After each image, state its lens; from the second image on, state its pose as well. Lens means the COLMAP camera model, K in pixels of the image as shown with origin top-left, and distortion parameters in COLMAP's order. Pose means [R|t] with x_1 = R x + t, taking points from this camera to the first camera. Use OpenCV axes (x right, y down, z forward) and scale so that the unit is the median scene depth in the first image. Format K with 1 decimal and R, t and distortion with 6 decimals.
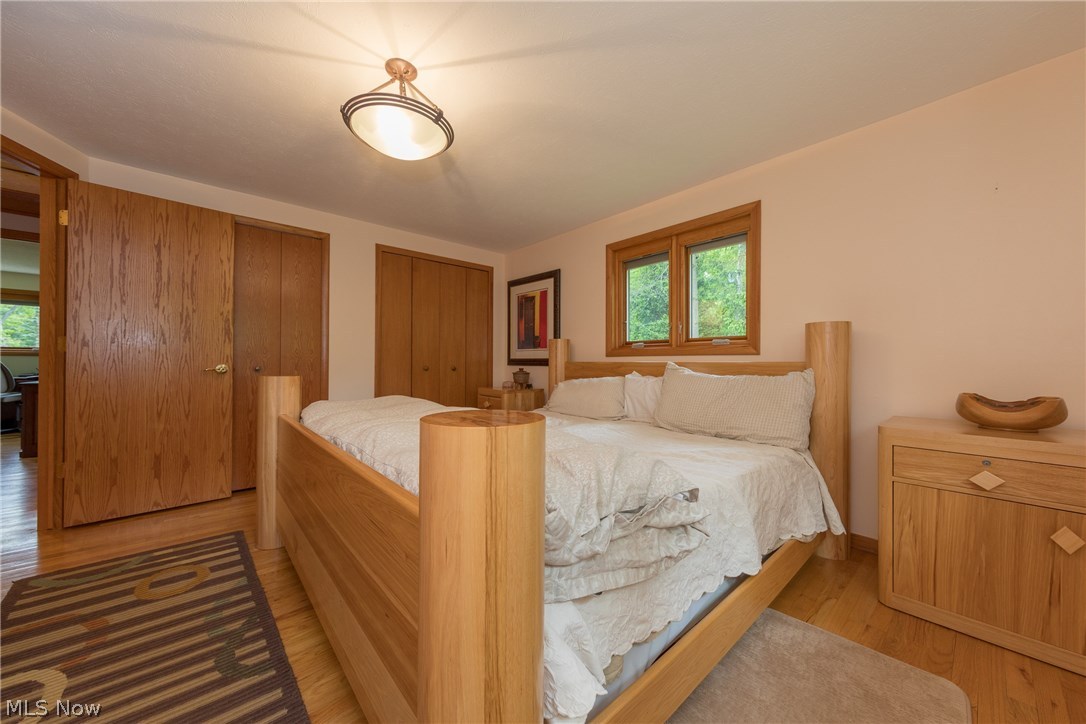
lens RADIAL K [[387.5, 0, 546.6], [0, 387.5, 361.1], [0, 0, 1]] dist [0.002141, -0.000358]
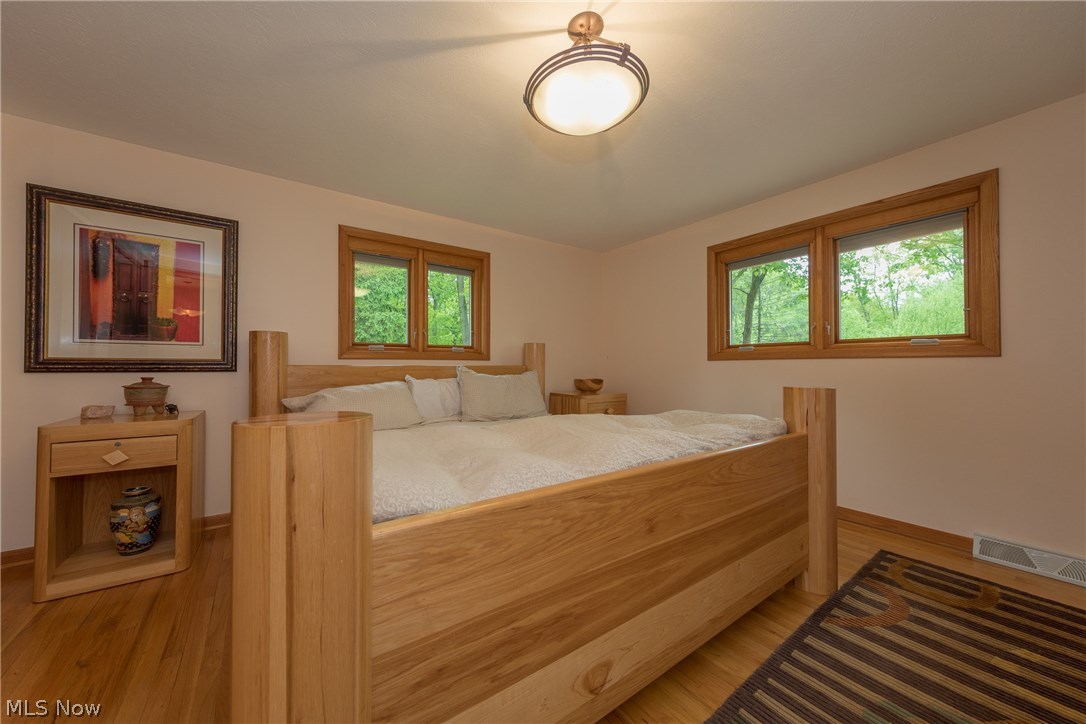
lens RADIAL K [[360.7, 0, 547.3], [0, 360.7, 363.6], [0, 0, 1]] dist [0.010488, -0.000185]
pose [[0.139452, 0.007925, 0.990197, -0.603682], [0.000281, 0.999968, -0.008043, 0.004742], [-0.990229, 0.001400, 0.139445, 0.499266]]
